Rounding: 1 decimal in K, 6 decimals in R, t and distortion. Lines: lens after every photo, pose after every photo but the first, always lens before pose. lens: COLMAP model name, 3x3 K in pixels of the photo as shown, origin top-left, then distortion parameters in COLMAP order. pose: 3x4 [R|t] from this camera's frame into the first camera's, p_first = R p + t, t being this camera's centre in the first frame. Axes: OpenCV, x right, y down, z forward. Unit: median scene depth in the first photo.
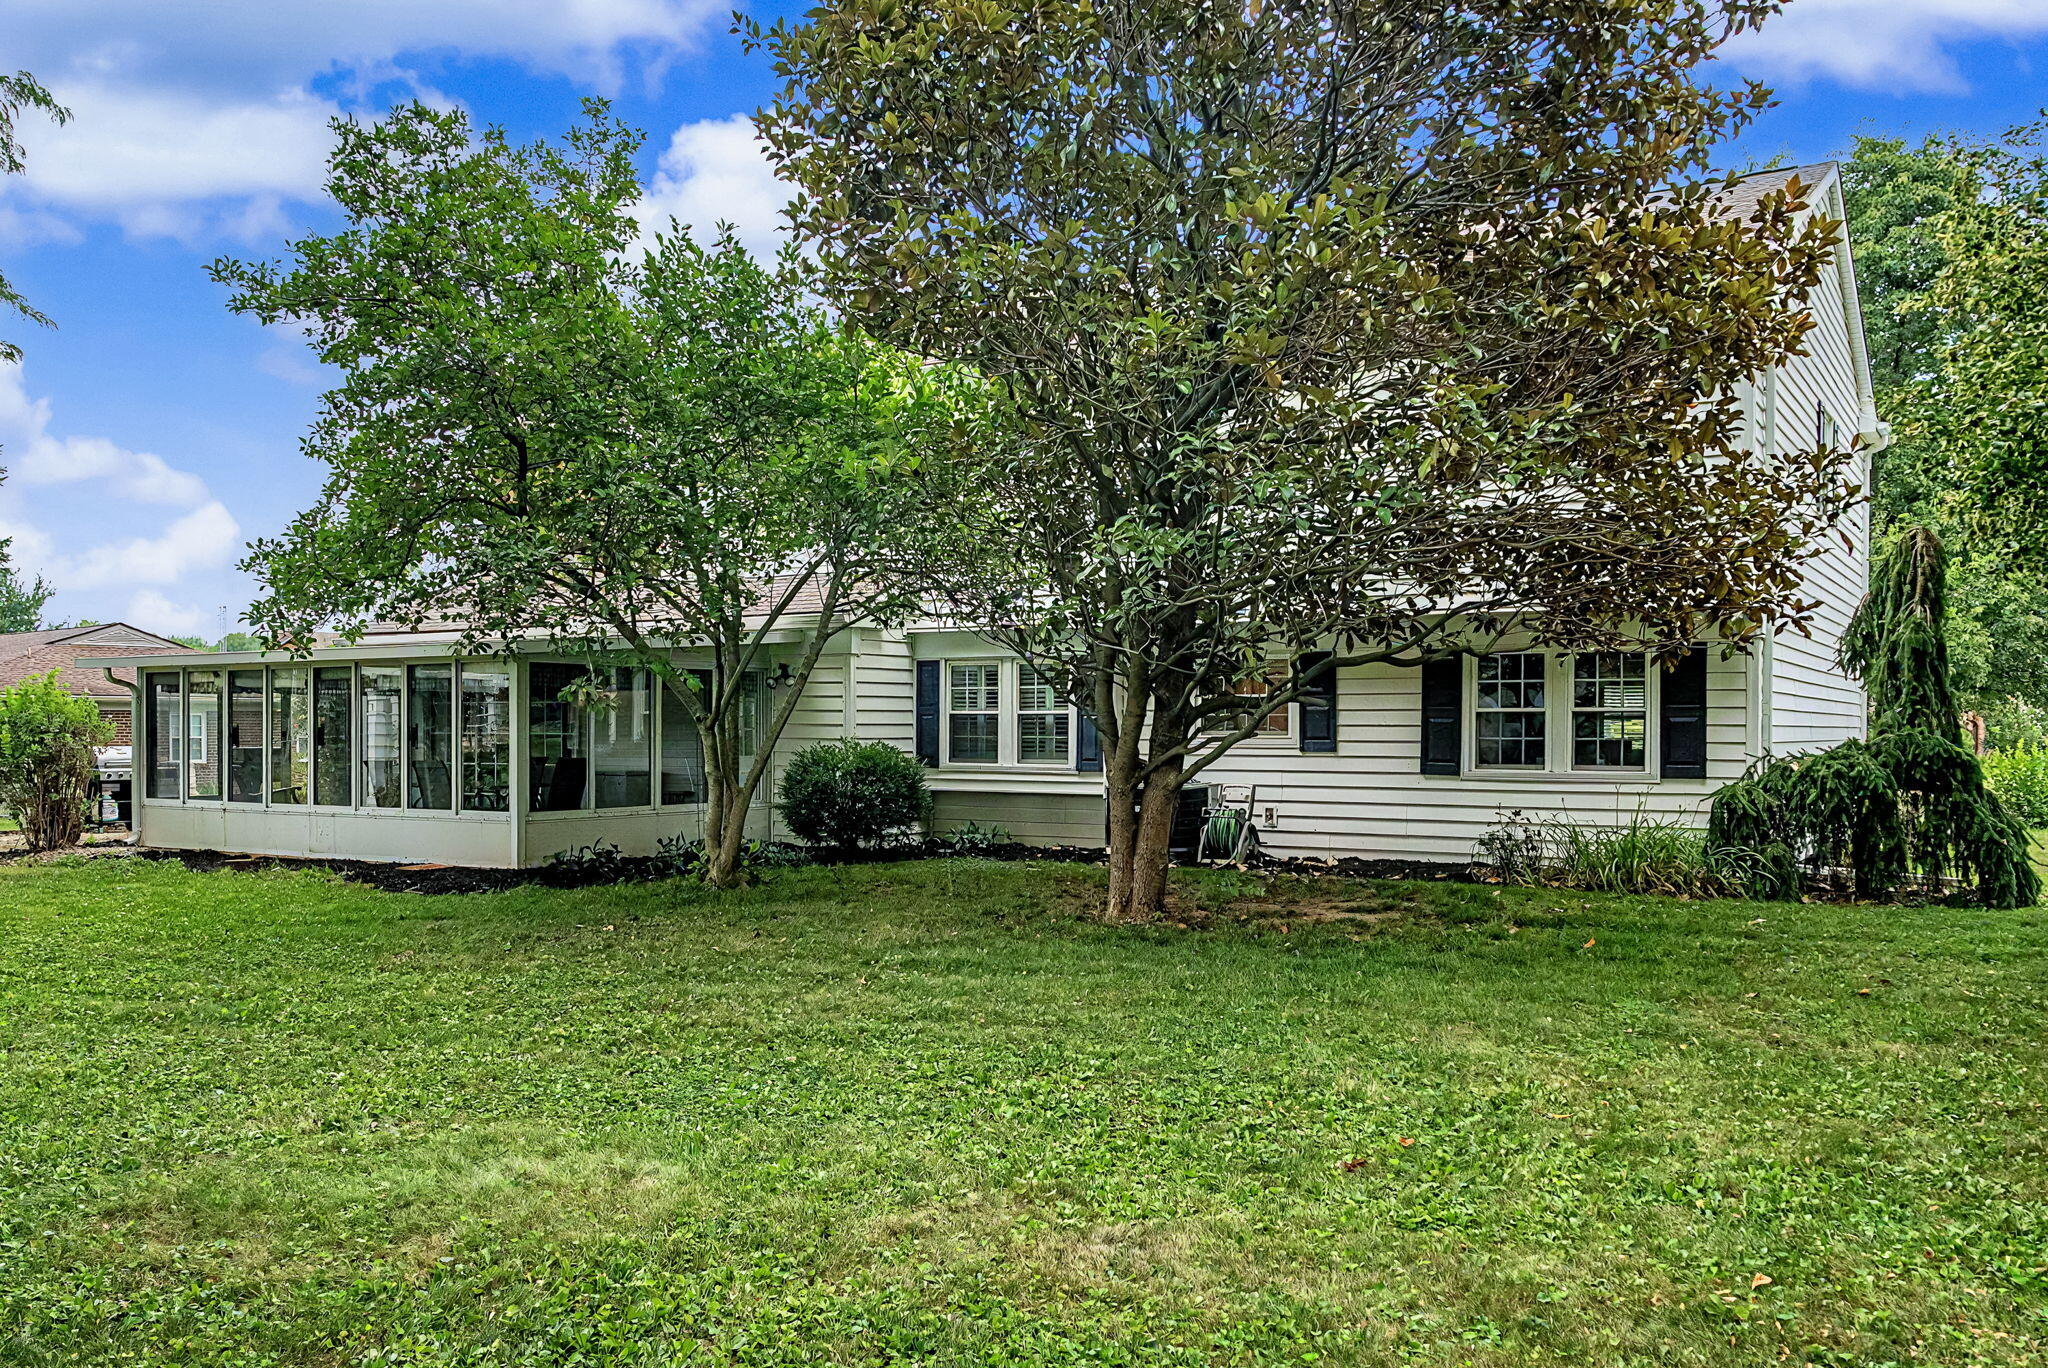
lens RADIAL K [[2015.8, 0, 1026.7], [0, 2015.8, 724.7], [0, 0, 1]] dist [-0.002330, -0.000627]
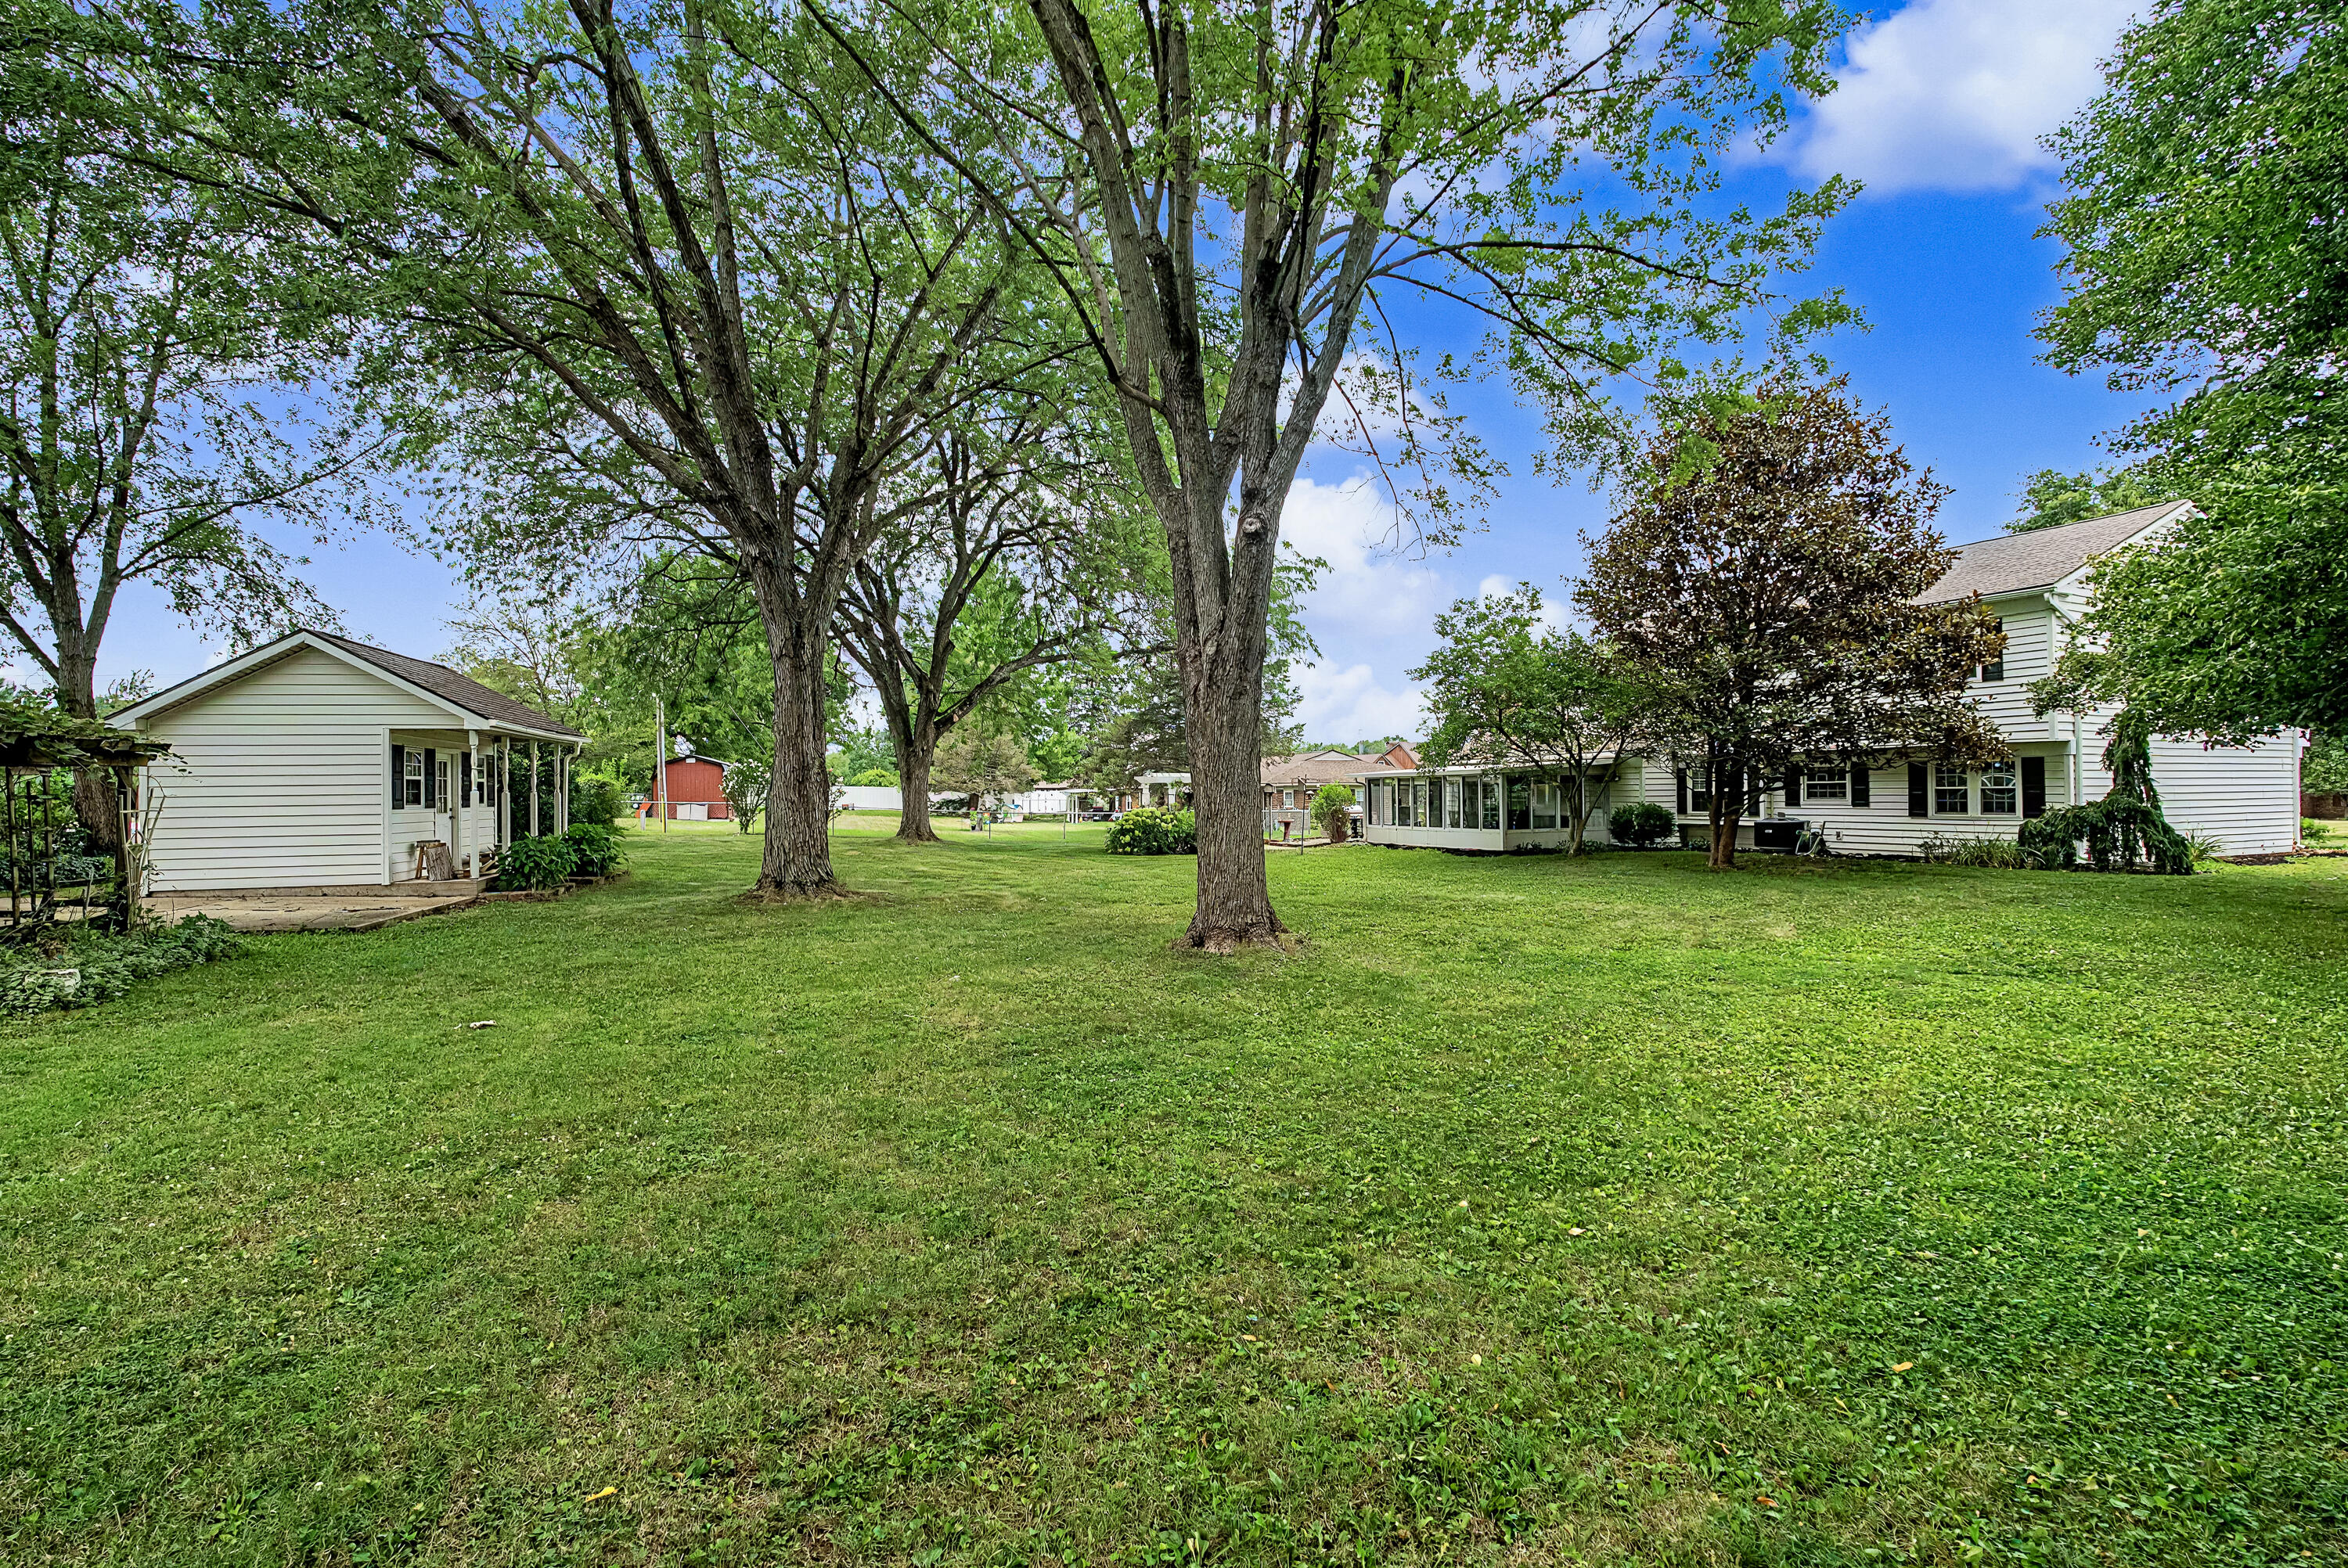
lens RADIAL K [[1003.0, 0, 1174.0], [0, 1003.0, 784.0], [0, 0, 1]] dist [-0.001315, -0.000042]
pose [[0.837931, -0.011952, -0.545645, 0.114836], [0.004222, 0.999872, -0.015419, 0.001640], [0.545760, 0.010616, 0.837874, -0.375908]]
